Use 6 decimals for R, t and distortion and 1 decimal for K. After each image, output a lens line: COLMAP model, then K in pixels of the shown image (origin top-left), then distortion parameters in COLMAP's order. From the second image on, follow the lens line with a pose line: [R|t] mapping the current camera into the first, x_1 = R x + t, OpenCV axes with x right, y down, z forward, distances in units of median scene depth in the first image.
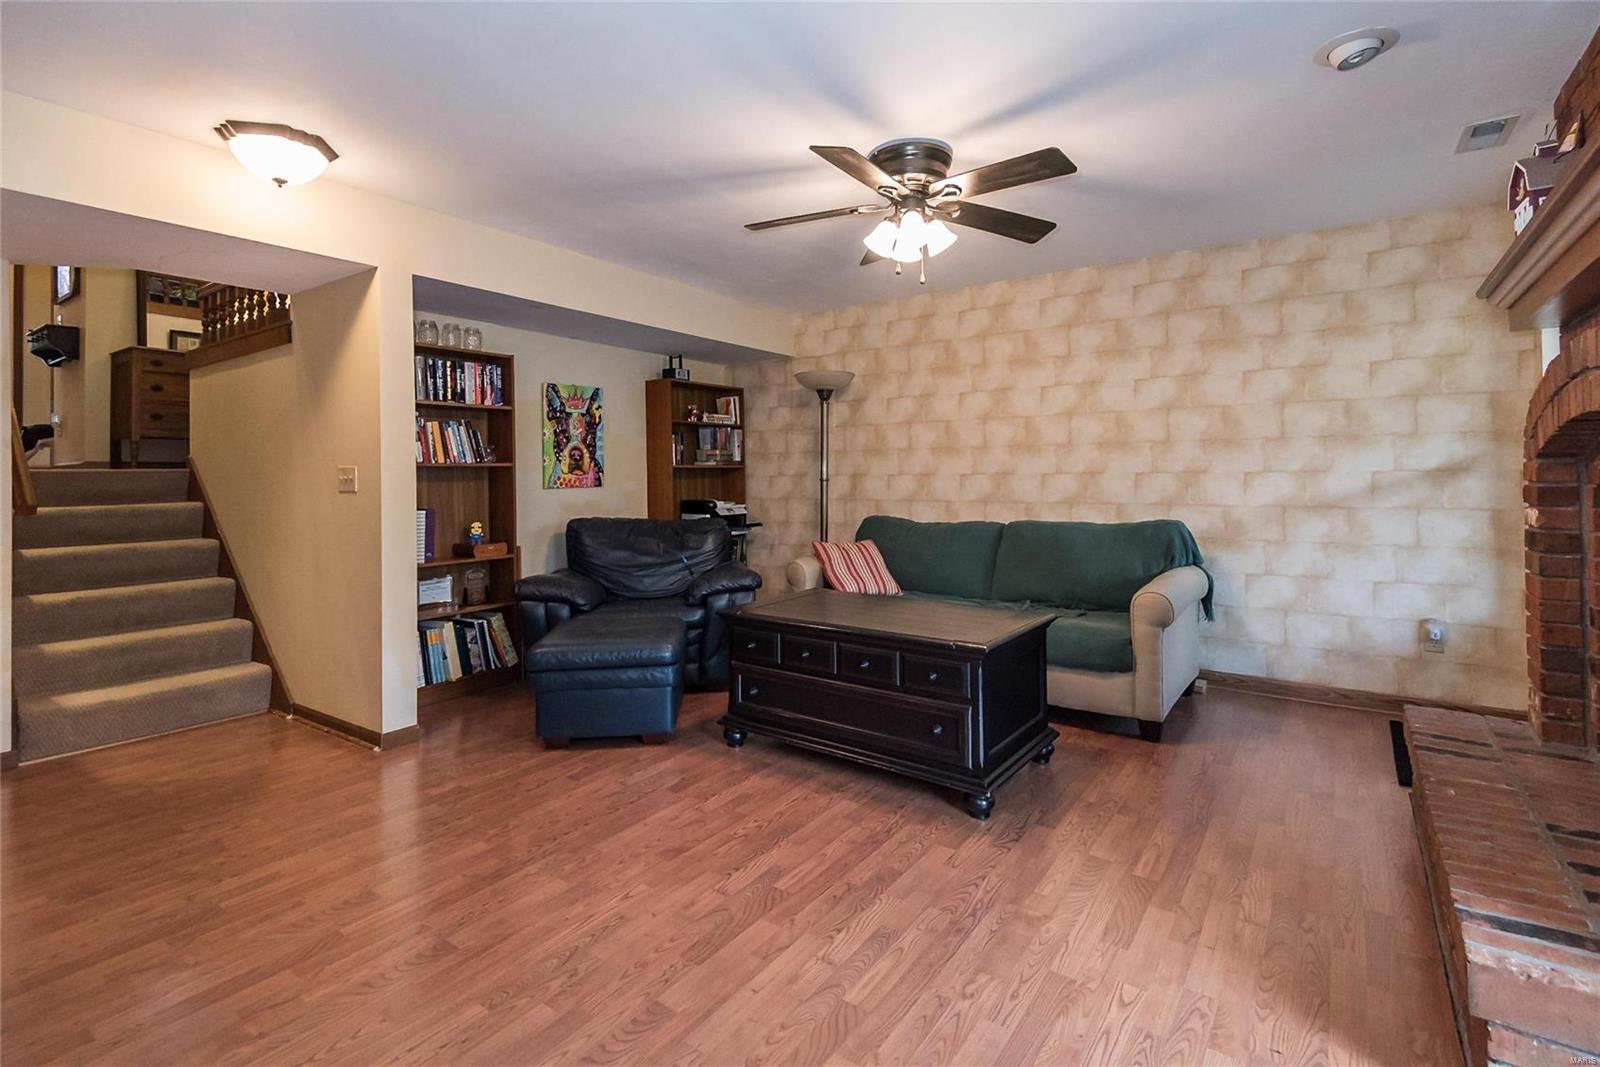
lens RADIAL K [[733.0, 0, 820.9], [0, 733.0, 461.8], [0, 0, 1]] dist [0.013417, -0.004630]
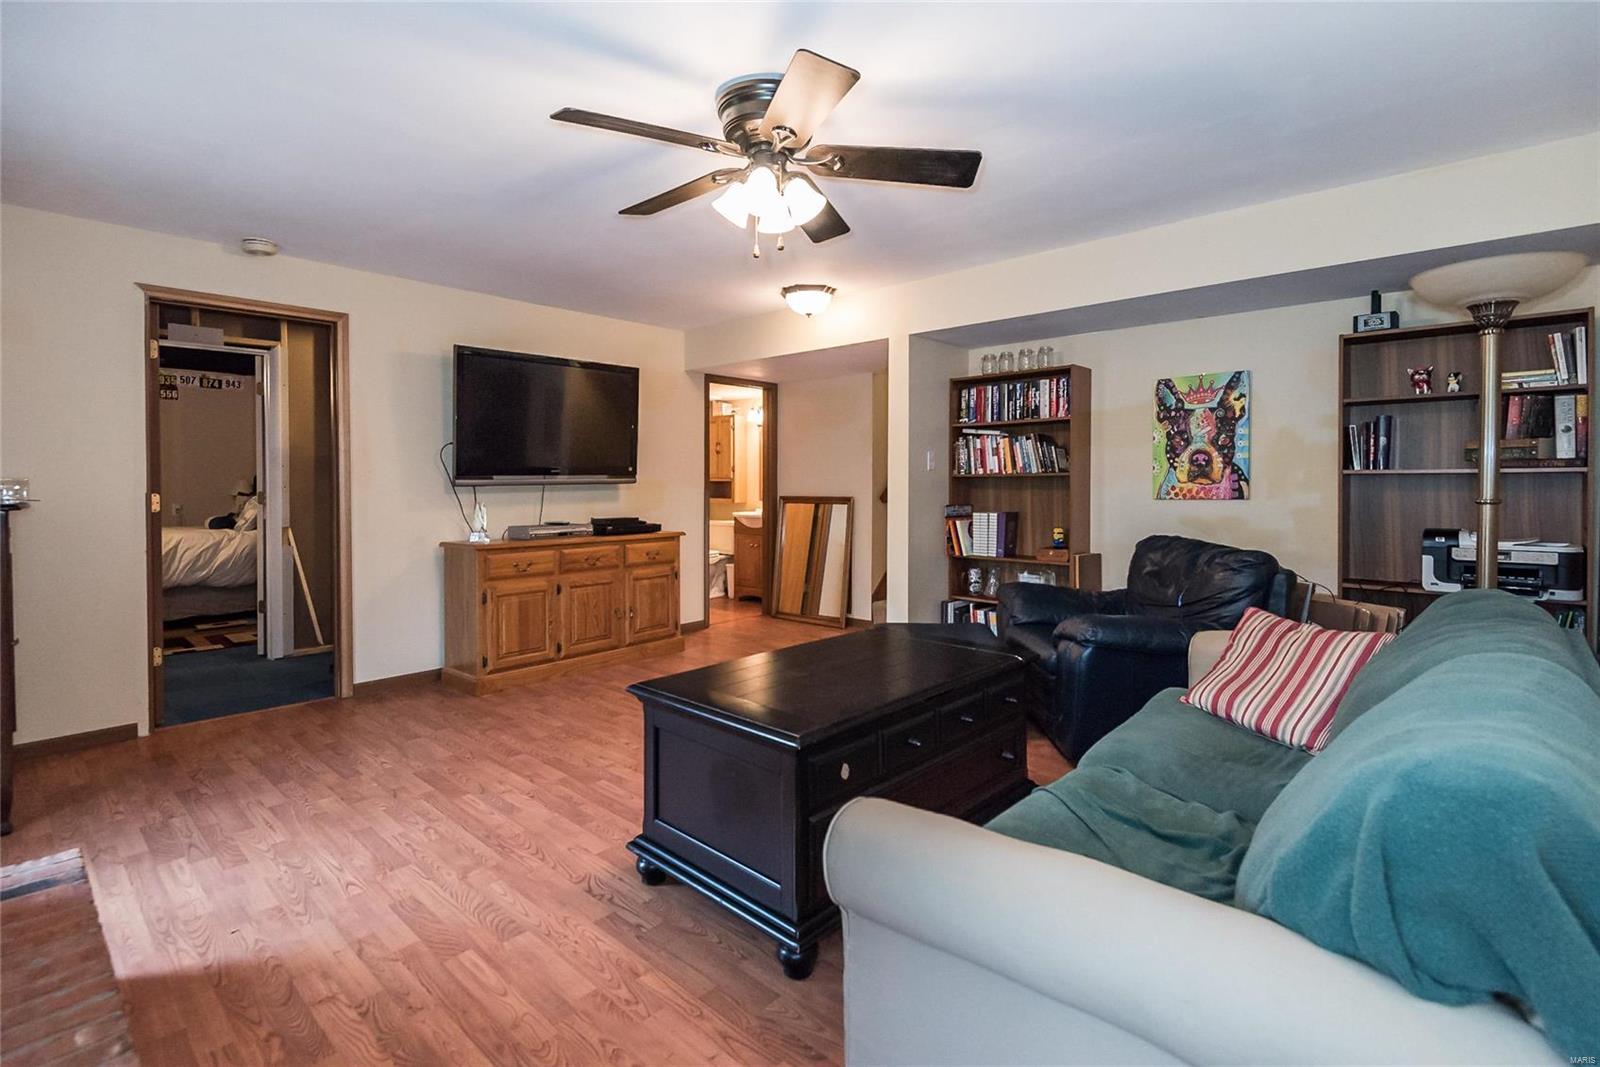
lens RADIAL K [[733.0, 0, 815.8], [0, 733.0, 498.3], [0, 0, 1]] dist [0.013417, -0.004630]
pose [[-0.105720, 0.035375, -0.993767, 0.646559], [0.024031, 0.999166, 0.033011, -0.004220], [0.994106, -0.020392, -0.106482, 0.787656]]
